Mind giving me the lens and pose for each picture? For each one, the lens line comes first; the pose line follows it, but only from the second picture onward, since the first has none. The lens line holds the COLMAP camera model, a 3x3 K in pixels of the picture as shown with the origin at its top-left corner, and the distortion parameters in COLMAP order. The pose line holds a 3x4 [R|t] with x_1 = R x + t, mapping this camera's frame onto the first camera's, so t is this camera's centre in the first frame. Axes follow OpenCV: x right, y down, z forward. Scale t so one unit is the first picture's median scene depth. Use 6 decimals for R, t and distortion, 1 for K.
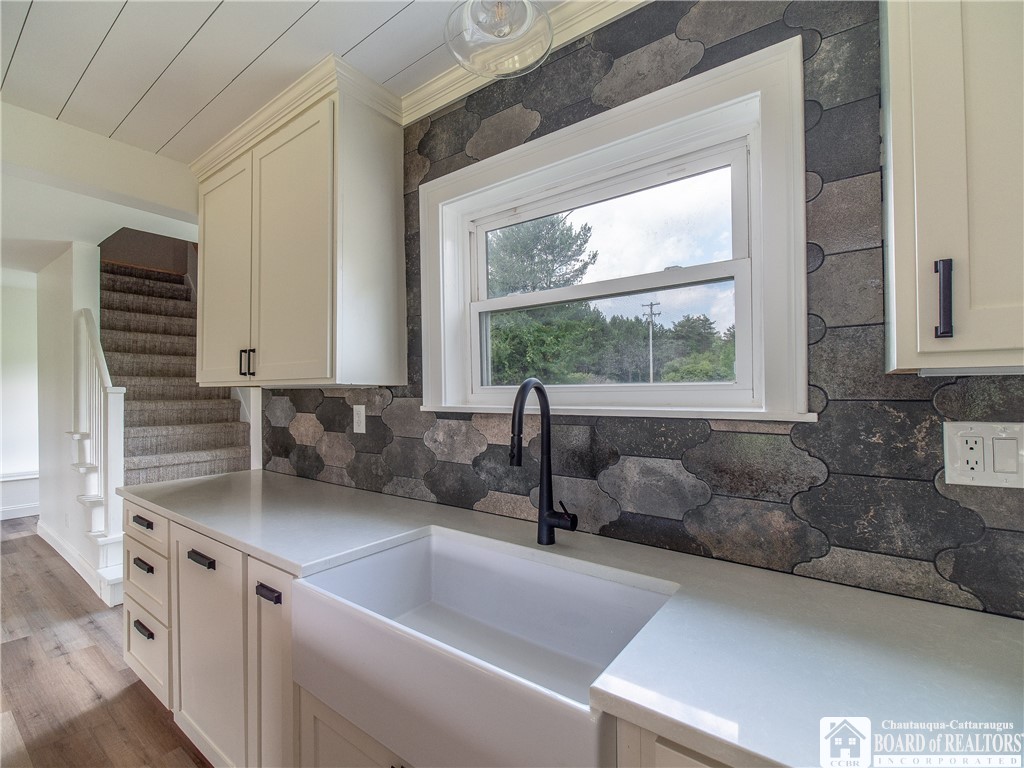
lens RADIAL K [[469.4, 0, 505.2], [0, 469.4, 384.4], [0, 0, 1]] dist [0.001312, -0.005857]
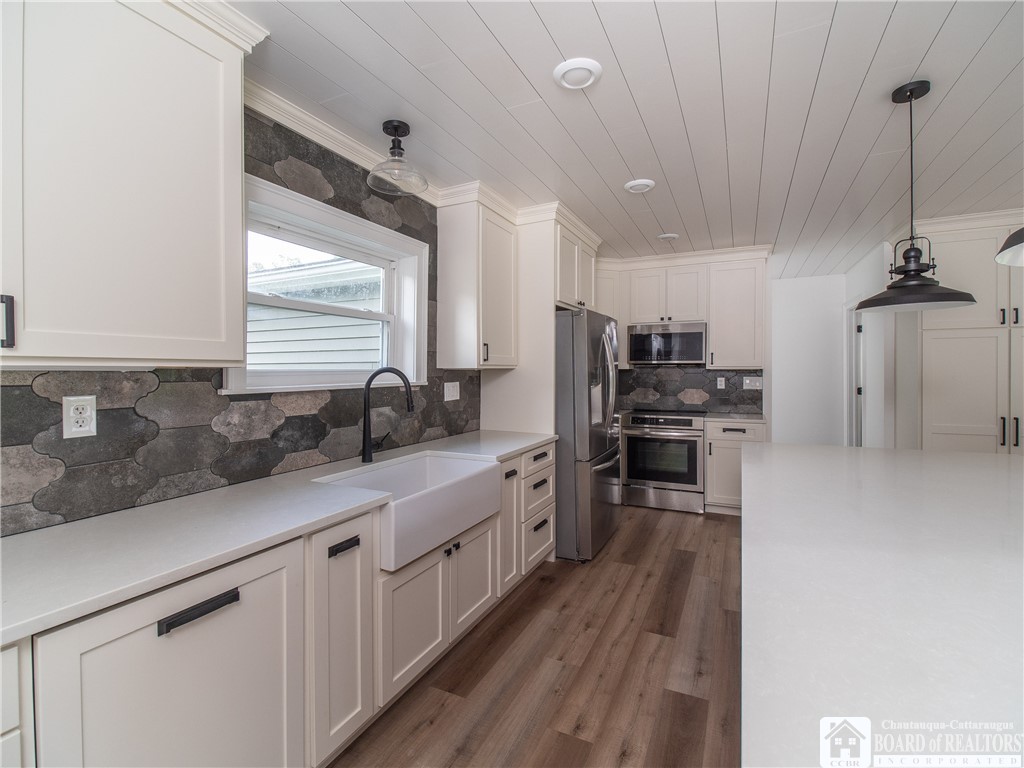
lens RADIAL K [[469.4, 0, 511.6], [0, 469.4, 372.9], [0, 0, 1]] dist [0.001312, -0.005857]
pose [[-0.190448, -0.000066, 0.981697, -1.324080], [-0.012955, 0.999913, -0.002446, 0.005547], [-0.981612, -0.013183, -0.190432, 0.630571]]
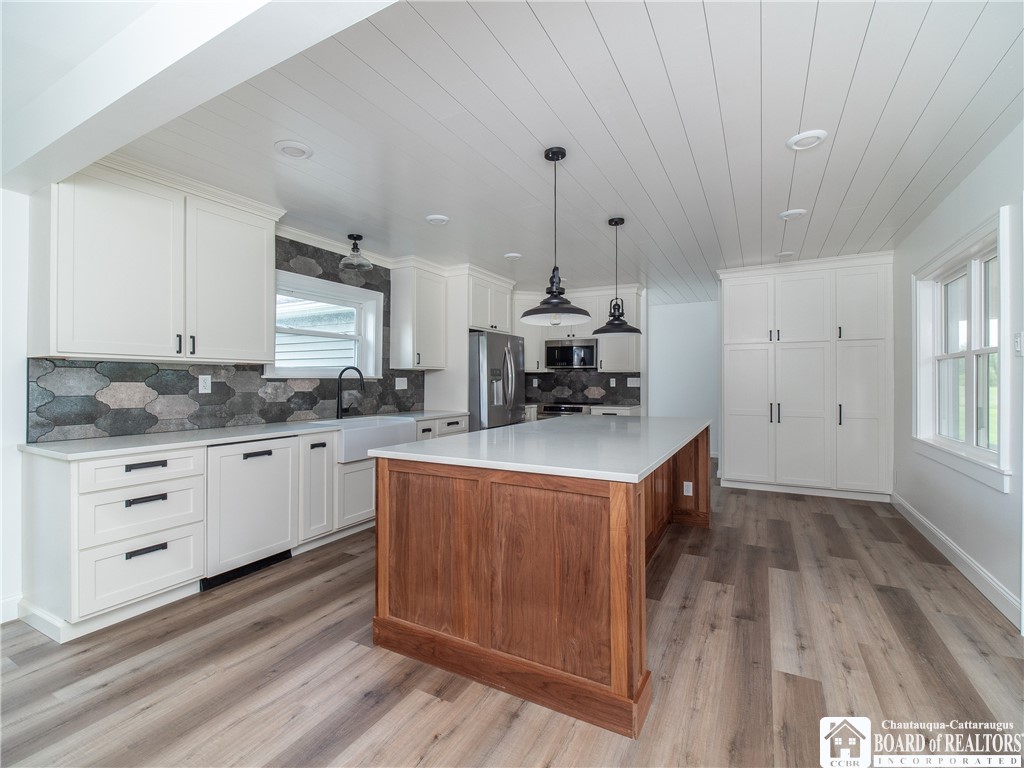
lens RADIAL K [[469.4, 0, 512.1], [0, 469.4, 376.9], [0, 0, 1]] dist [0.001312, -0.005857]
pose [[-0.149812, 0.011040, 0.988653, -2.454334], [-0.017663, 0.999748, -0.013840, 0.064070], [-0.988557, -0.019536, -0.149579, 0.264596]]
